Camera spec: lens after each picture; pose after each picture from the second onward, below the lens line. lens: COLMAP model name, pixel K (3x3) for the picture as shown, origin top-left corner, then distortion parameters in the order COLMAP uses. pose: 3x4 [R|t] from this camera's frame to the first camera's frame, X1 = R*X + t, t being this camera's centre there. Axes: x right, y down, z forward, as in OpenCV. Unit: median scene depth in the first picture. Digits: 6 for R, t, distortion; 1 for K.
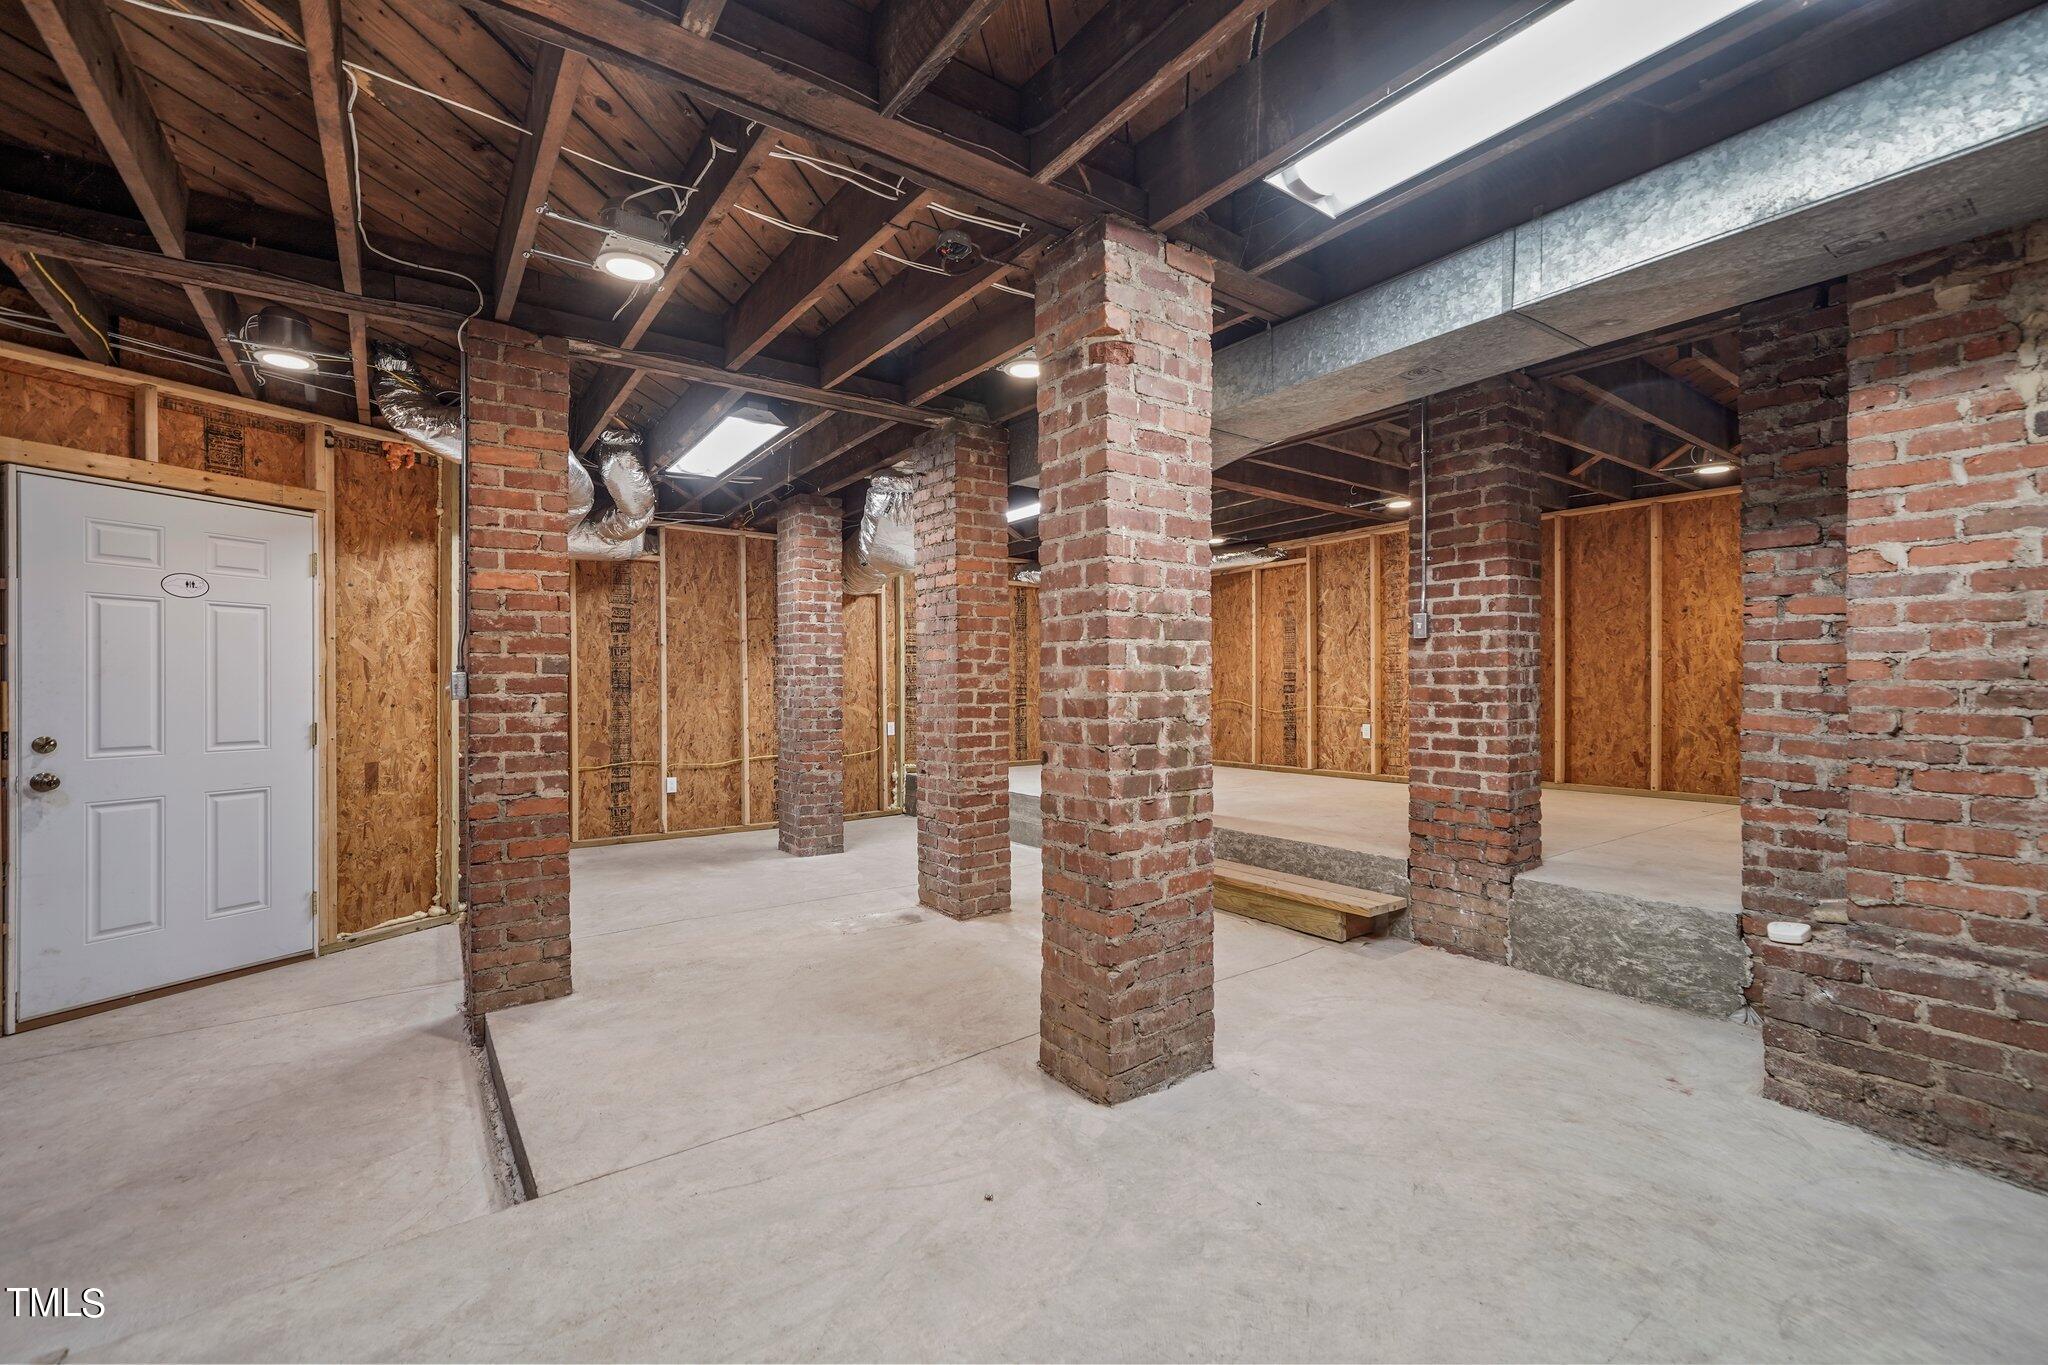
lens RADIAL K [[836.6, 0, 1058.5], [0, 836.6, 689.1], [0, 0, 1]] dist [-0.001400, 0.000324]
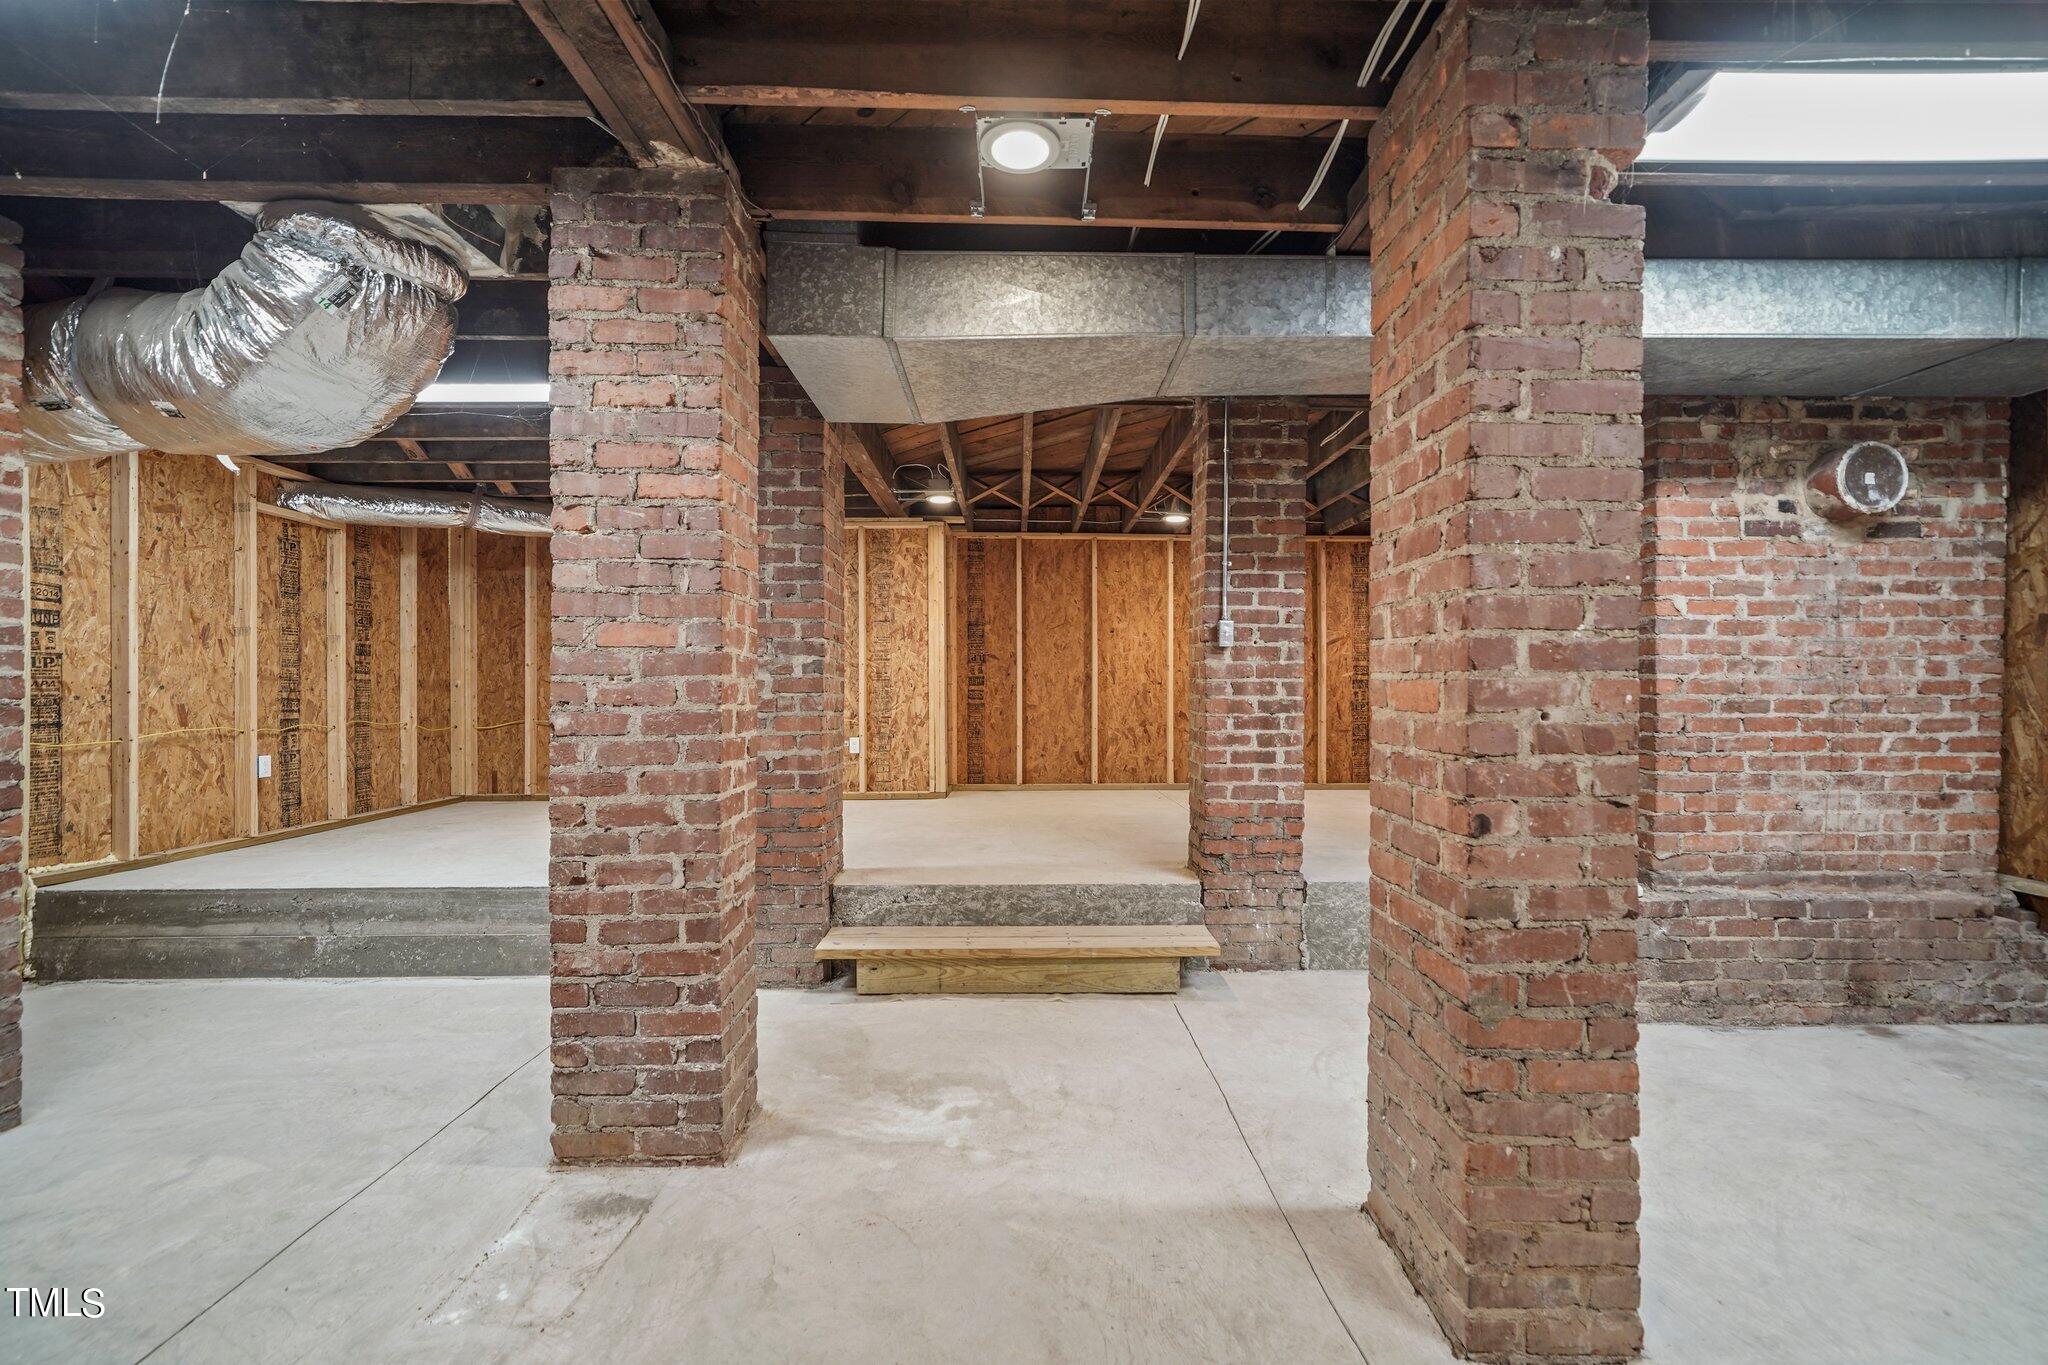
lens RADIAL K [[836.6, 0, 1058.5], [0, 836.6, 689.1], [0, 0, 1]] dist [-0.001400, 0.000324]
pose [[0.602248, 0.003783, 0.798300, -0.450165], [0.002094, 0.999978, -0.006318, -0.007422], [-0.798306, 0.005476, 0.602227, 0.598877]]
